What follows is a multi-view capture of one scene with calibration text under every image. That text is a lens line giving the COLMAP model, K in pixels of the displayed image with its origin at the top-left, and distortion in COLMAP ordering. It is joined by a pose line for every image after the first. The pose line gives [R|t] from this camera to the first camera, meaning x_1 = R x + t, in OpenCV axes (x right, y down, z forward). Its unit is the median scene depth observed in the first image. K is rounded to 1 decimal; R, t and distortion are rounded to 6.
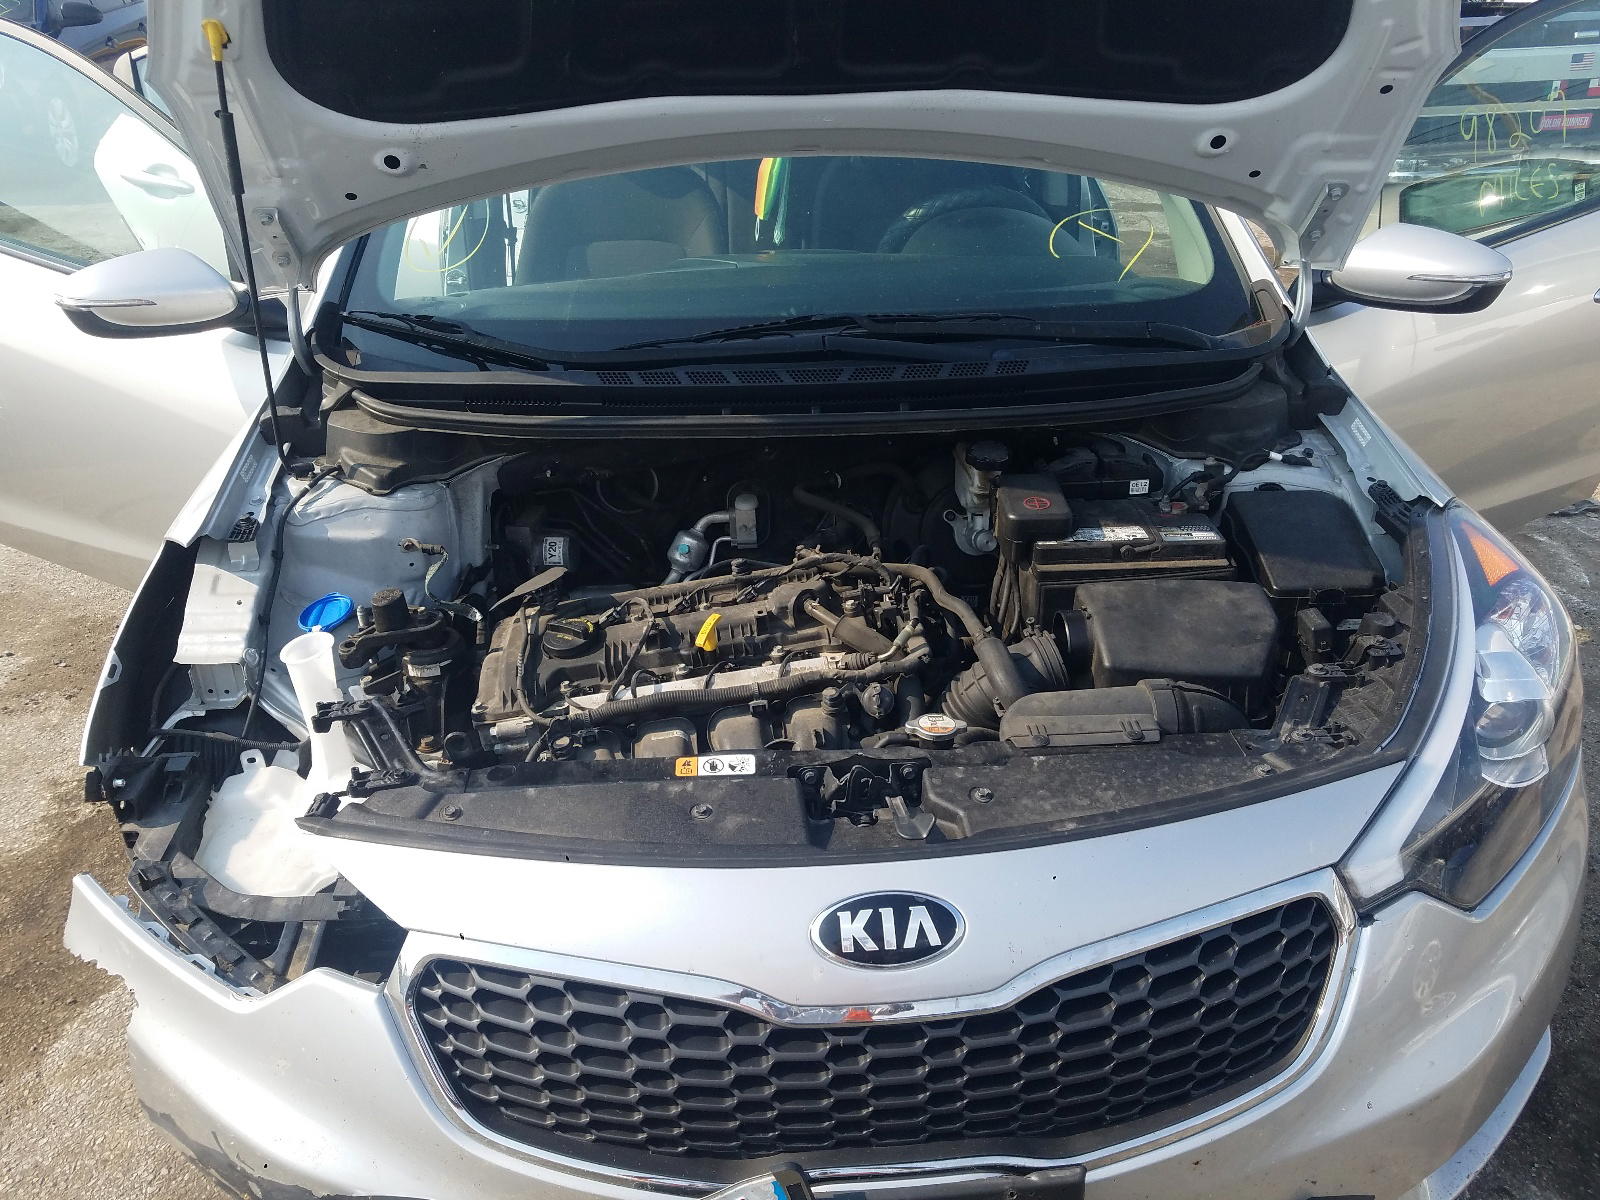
lens RADIAL K [[1248.2, 0, 797.1], [0, 1248.2, 602.1], [0, 0, 1]] dist [-0.009806, 0.011385]
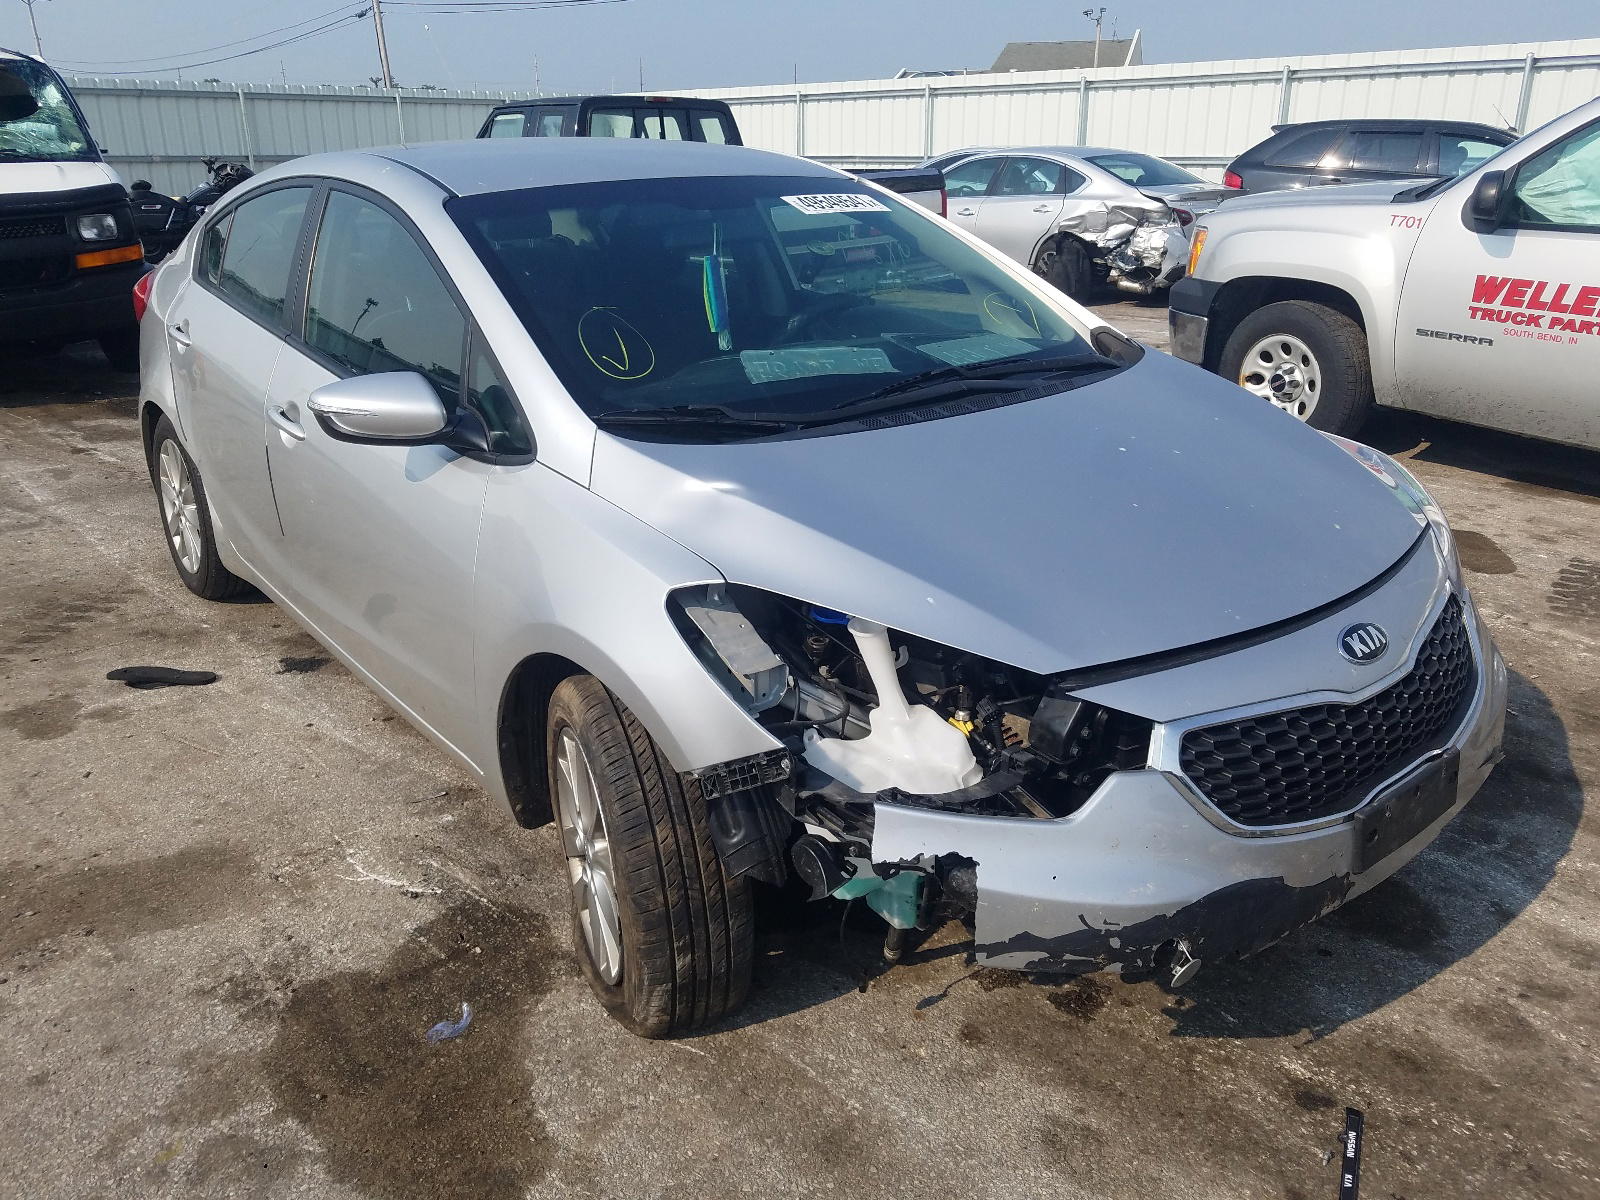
lens RADIAL K [[1248.2, 0, 804.7], [0, 1248.2, 614.1], [0, 0, 1]] dist [-0.009806, 0.011385]
pose [[0.811056, -0.209675, 0.546099, -1.501697], [0.272206, 0.961600, -0.035068, 0.069006], [-0.517776, 0.177093, 0.836986, -0.078030]]
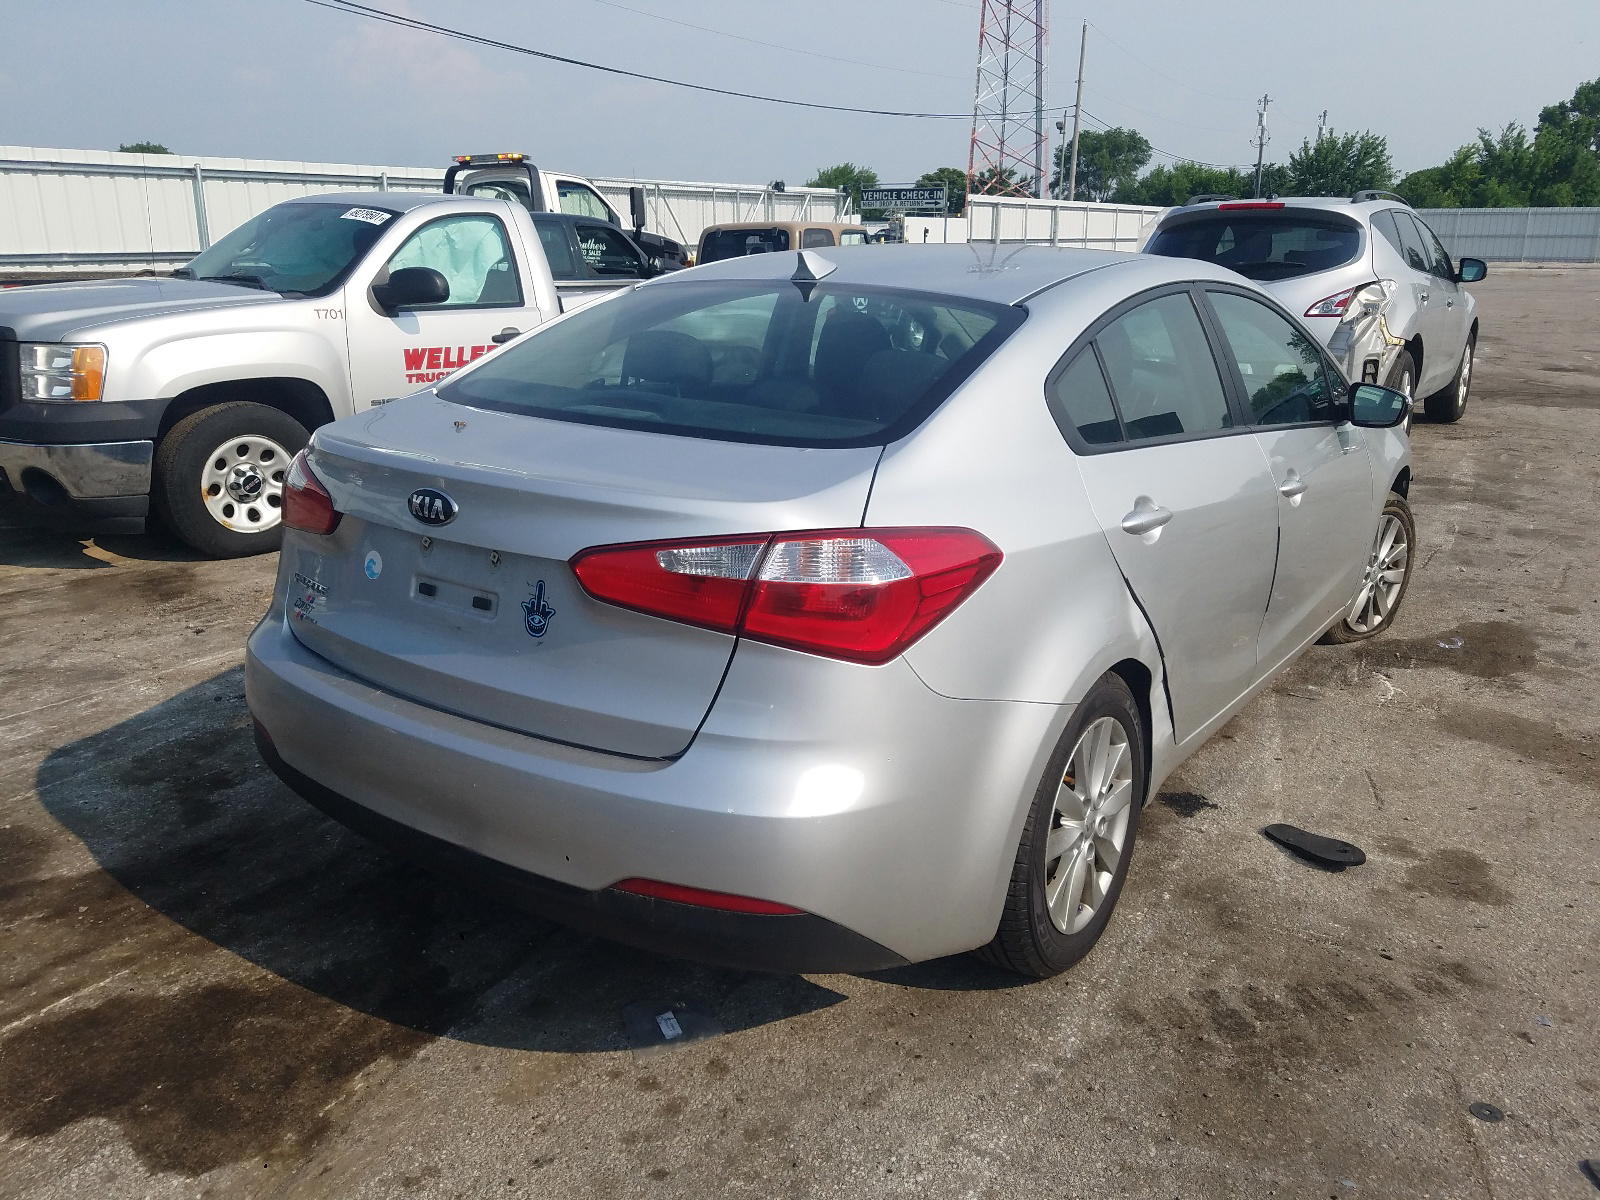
lens RADIAL K [[1248.2, 0, 799.4], [0, 1248.2, 605.0], [0, 0, 1]] dist [-0.009806, 0.011385]
pose [[-0.779694, -0.176026, 0.600909, -1.814844], [0.289466, 0.749643, 0.595184, -2.758747], [-0.555235, 0.638004, -0.533539, 5.313173]]
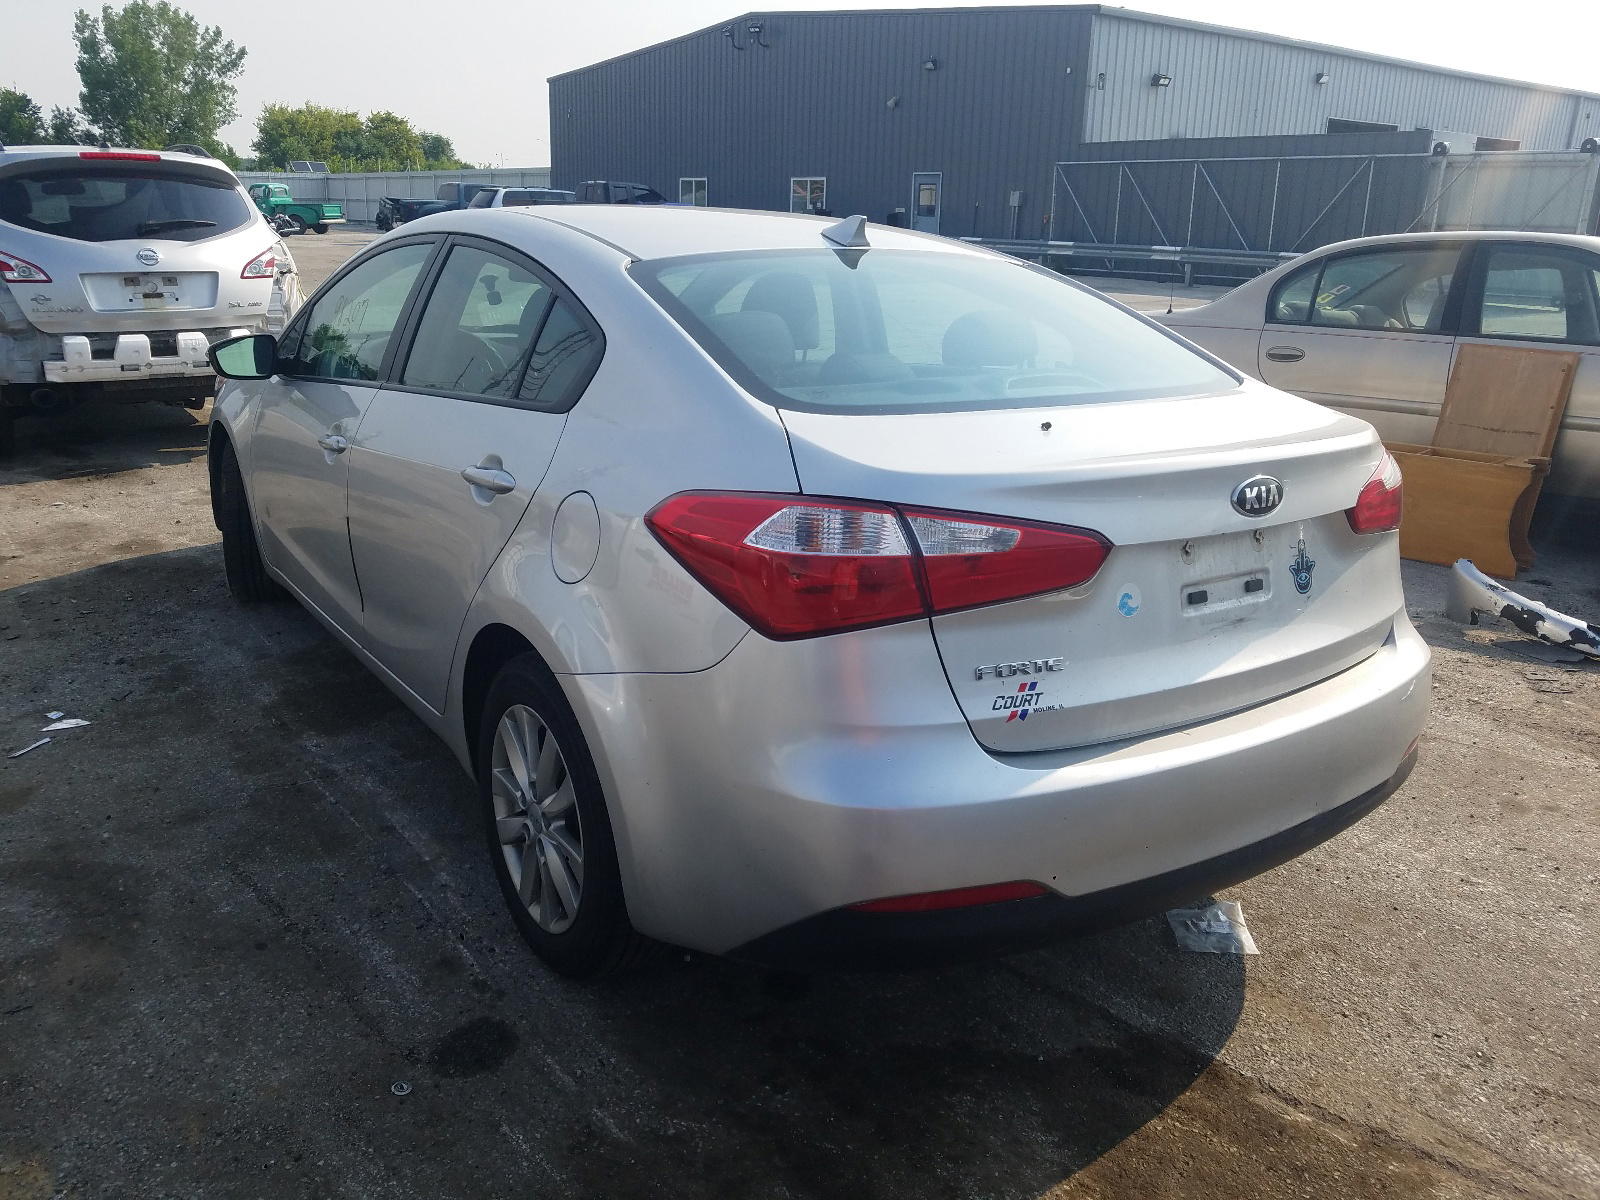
lens RADIAL K [[1248.2, 0, 800.9], [0, 1248.2, 596.2], [0, 0, 1]] dist [-0.009806, 0.011385]
pose [[-0.855778, 0.130595, -0.500589, 1.335626], [-0.260707, 0.726905, 0.635327, -2.766532], [0.446851, 0.674206, -0.588023, 5.373481]]
